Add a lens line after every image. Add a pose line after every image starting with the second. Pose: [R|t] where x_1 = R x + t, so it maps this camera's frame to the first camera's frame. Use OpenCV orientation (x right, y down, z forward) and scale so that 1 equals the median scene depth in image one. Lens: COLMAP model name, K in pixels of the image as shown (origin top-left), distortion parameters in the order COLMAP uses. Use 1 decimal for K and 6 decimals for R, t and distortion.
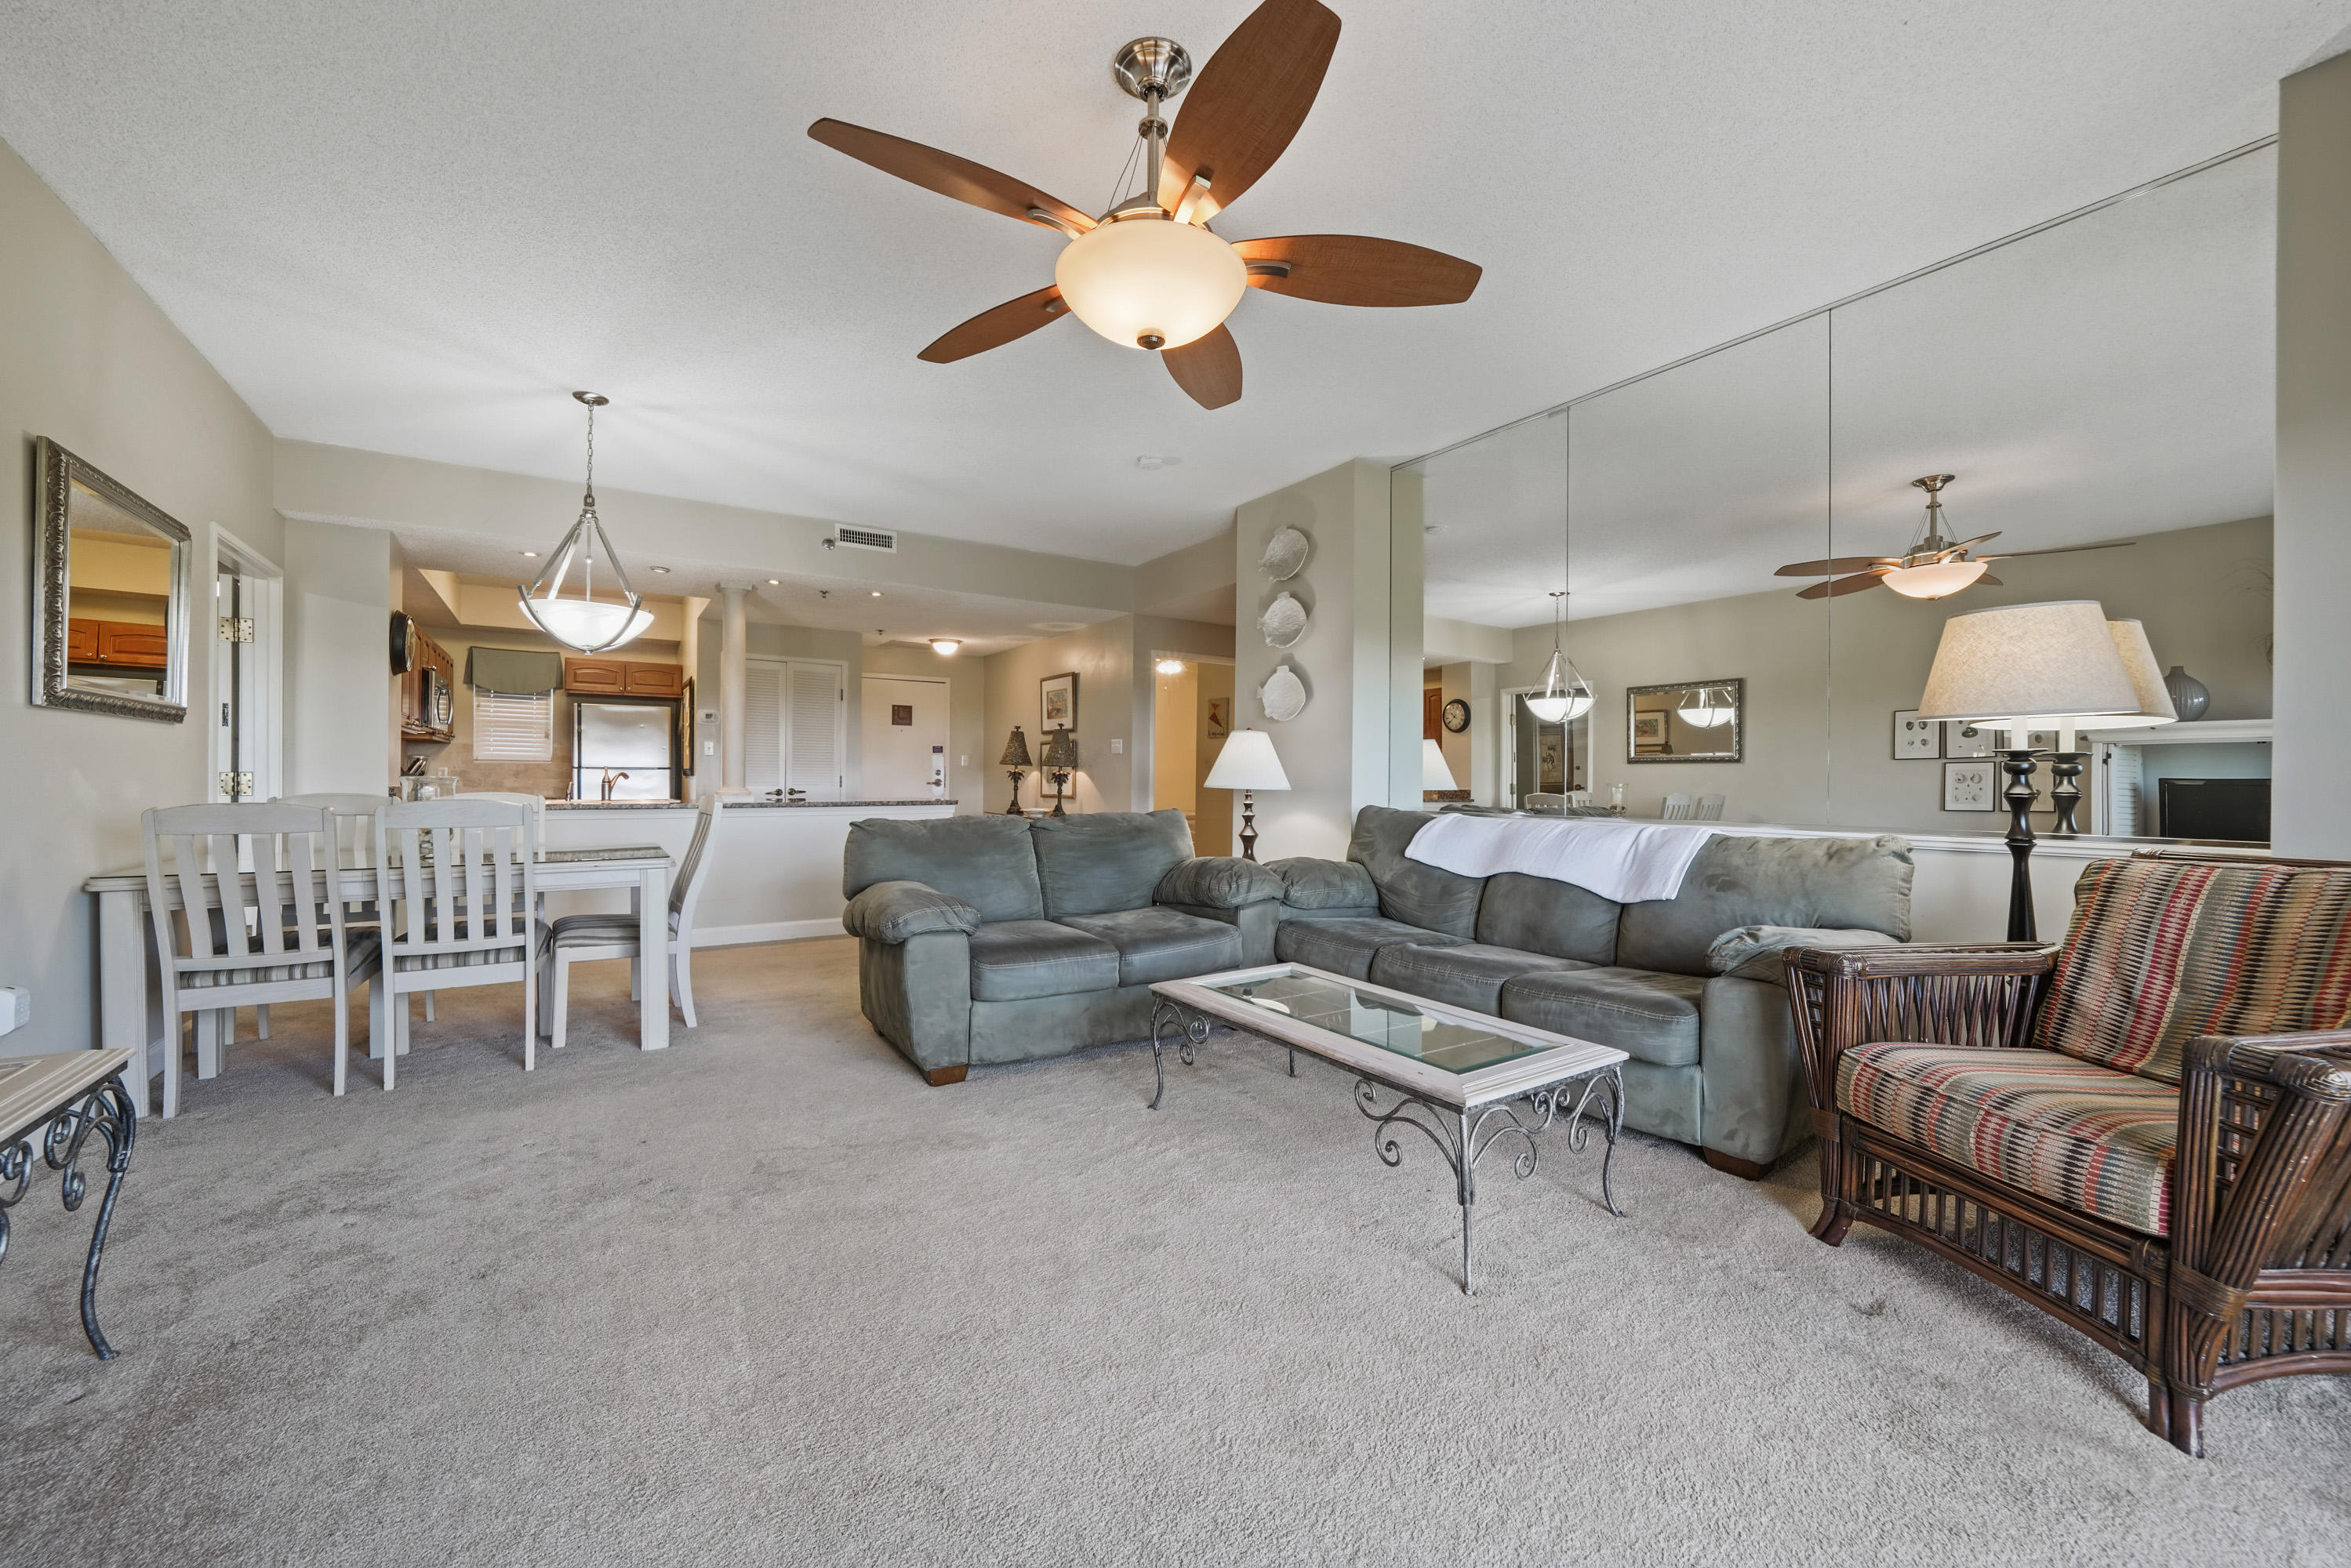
lens RADIAL K [[871.4, 0, 1165.6], [0, 871.4, 791.3], [0, 0, 1]] dist [-0.015846, -0.000126]
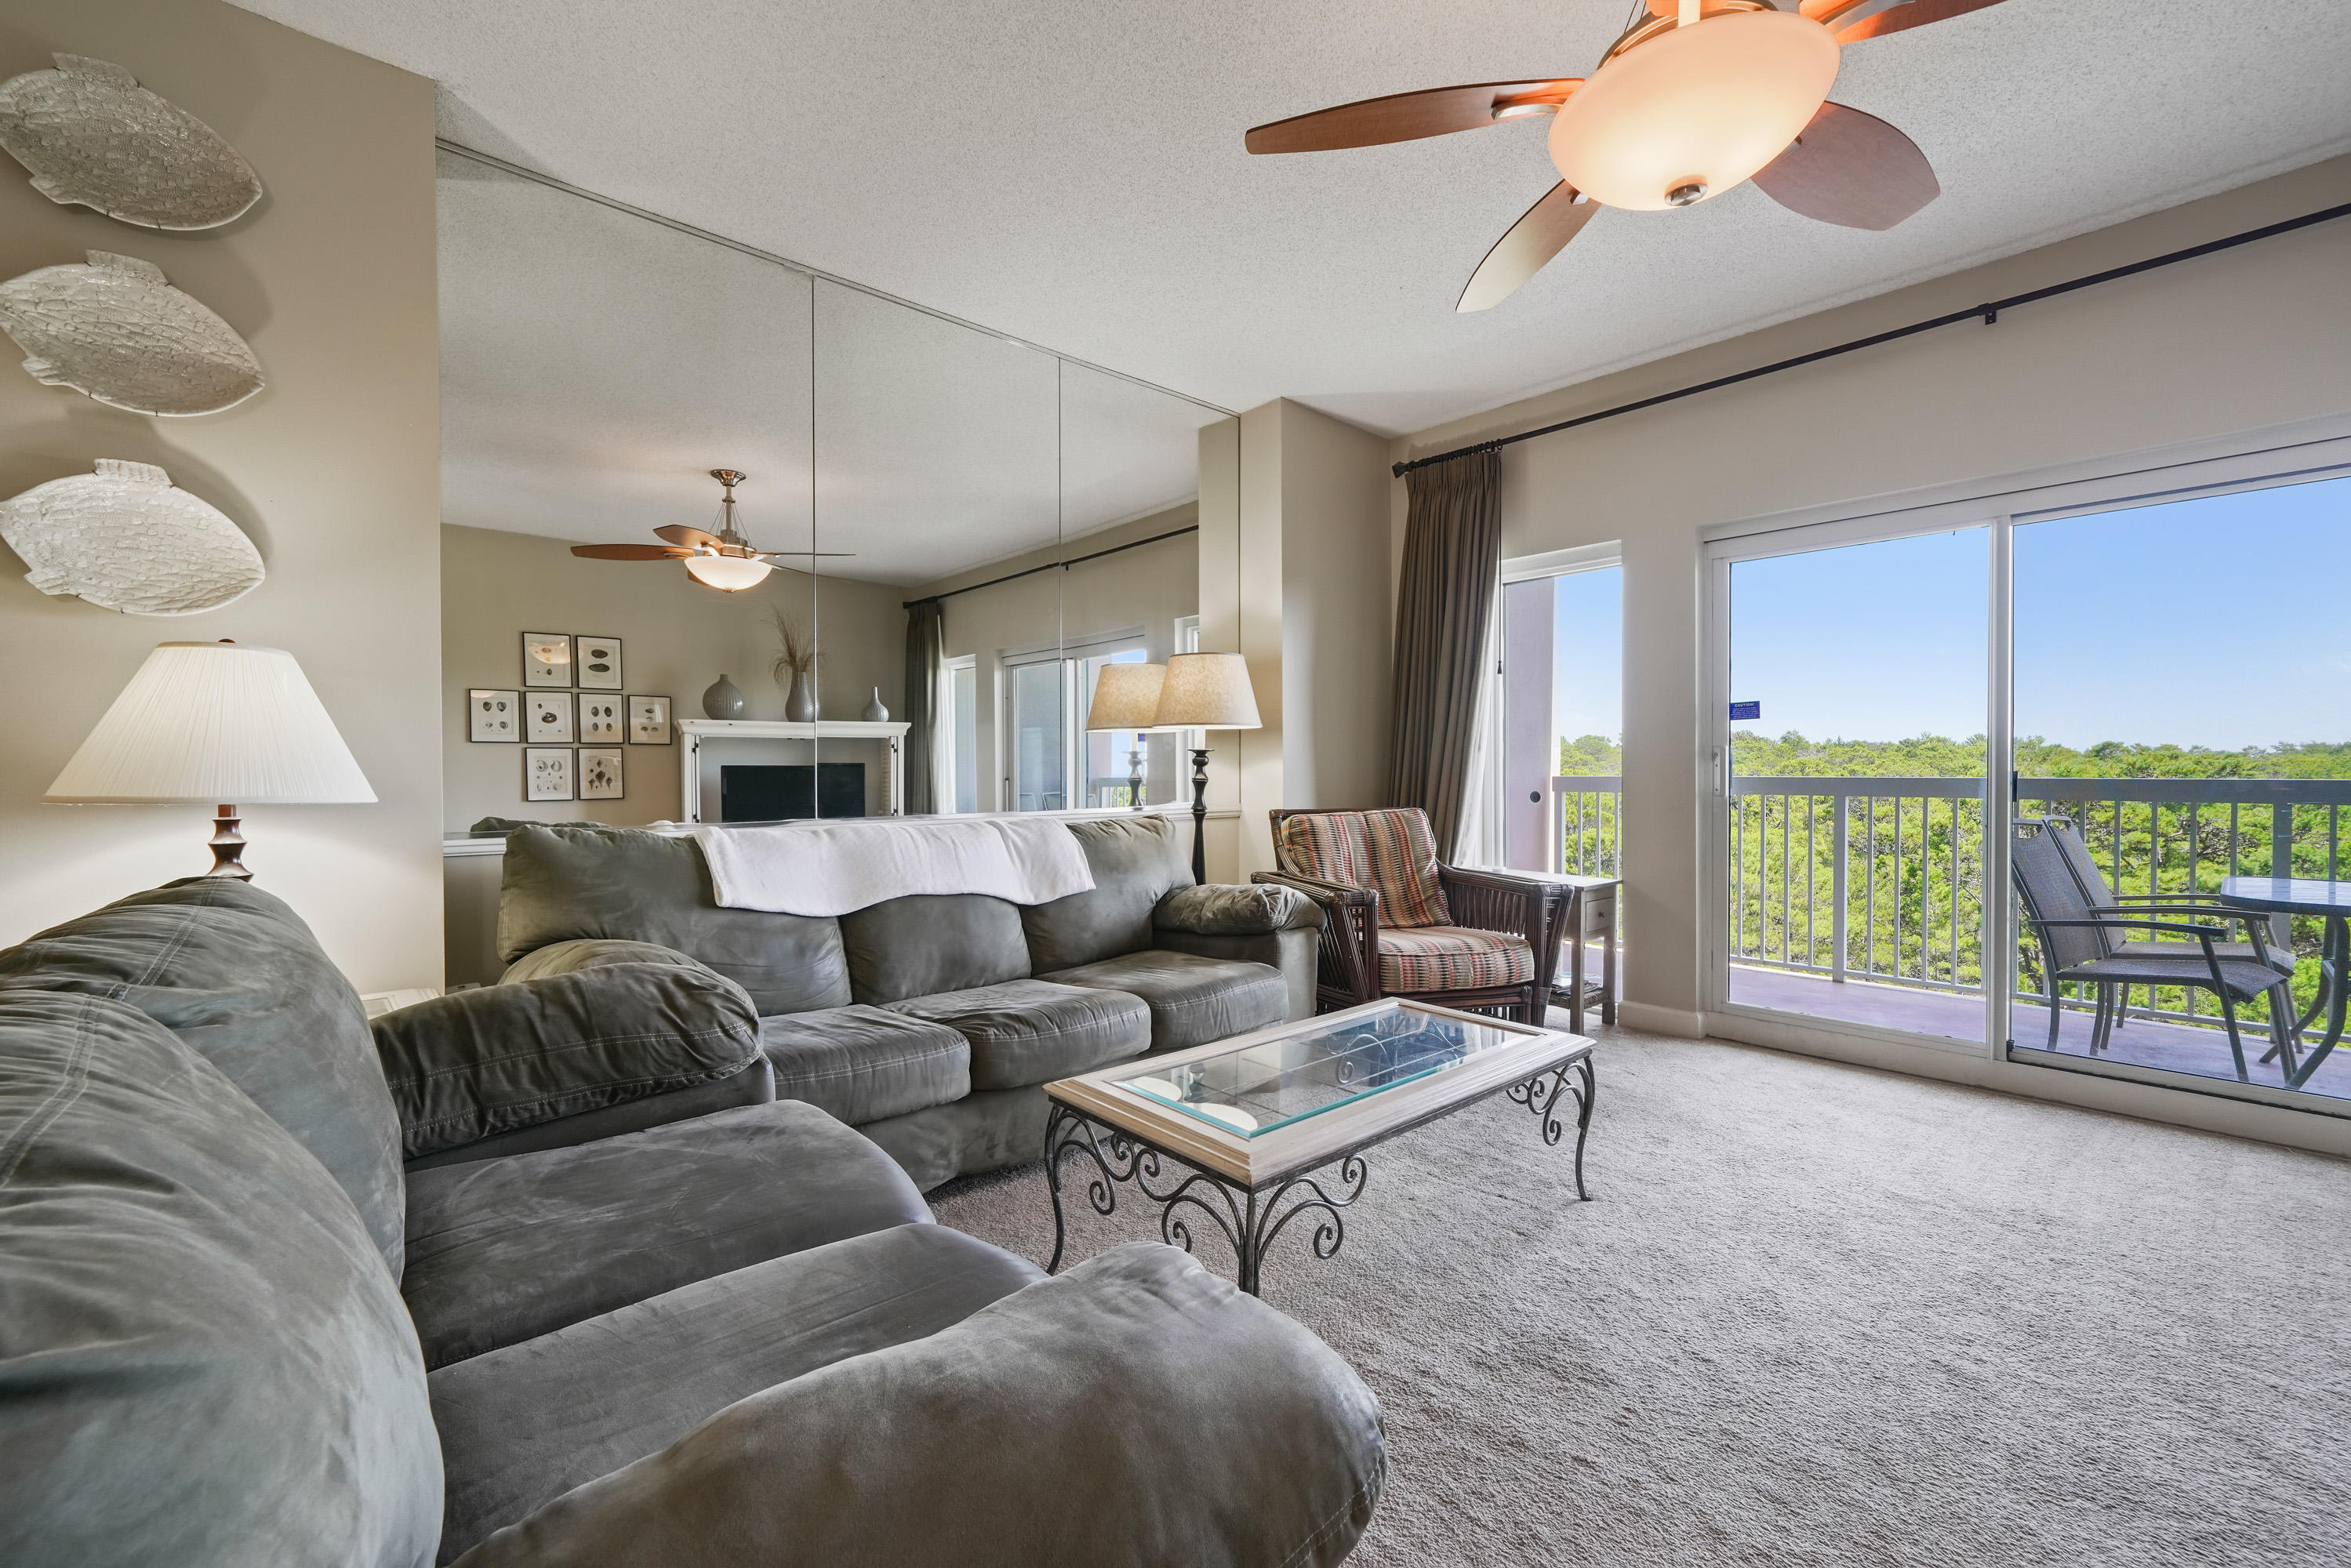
lens RADIAL K [[967.9, 0, 1177.5], [0, 967.9, 781.5], [0, 0, 1]] dist [0.000439, 0.000228]
pose [[-0.131872, -0.018738, 0.991090, -0.326245], [0.013569, 0.999694, 0.020706, -0.013651], [-0.991174, 0.016179, -0.131577, 0.627704]]
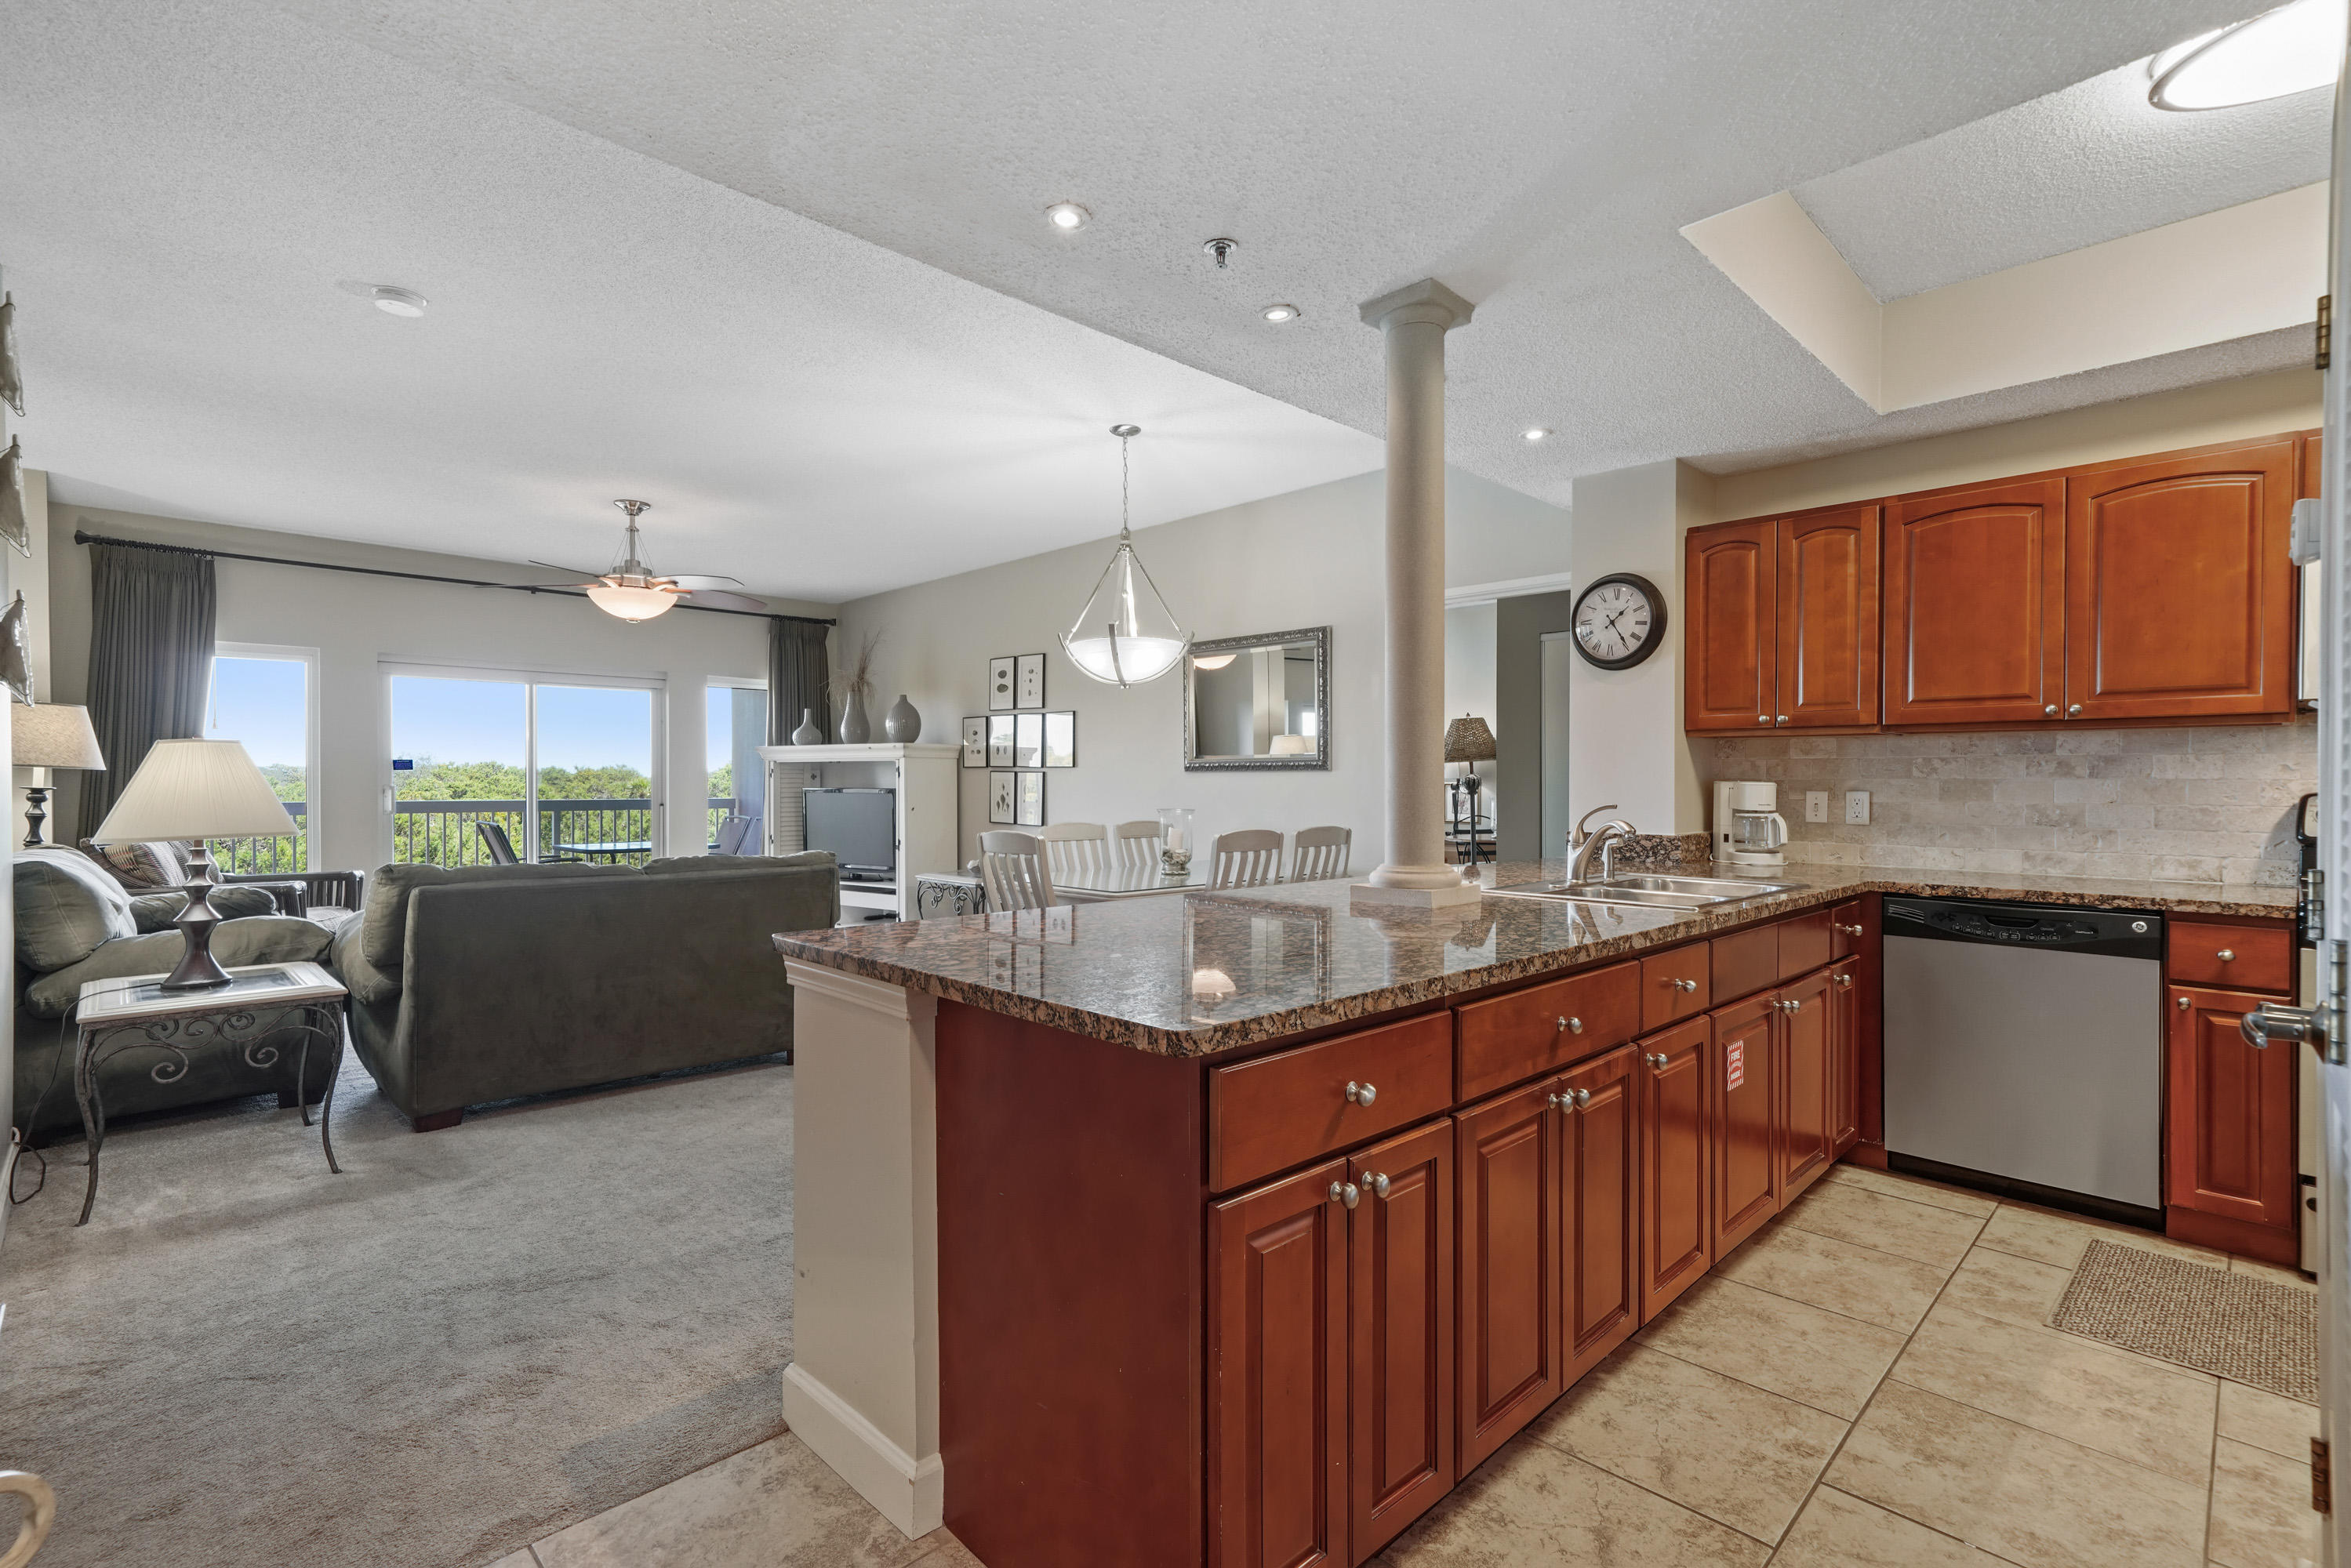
lens RADIAL K [[1103.2, 0, 1184.1], [0, 1103.2, 778.9], [0, 0, 1]] dist [0.018688, 0.000754]
pose [[-0.984358, -0.009211, -0.175941, -0.400372], [-0.010915, 0.999902, 0.008725, -0.053164], [0.175843, 0.010509, -0.984362, 1.744493]]
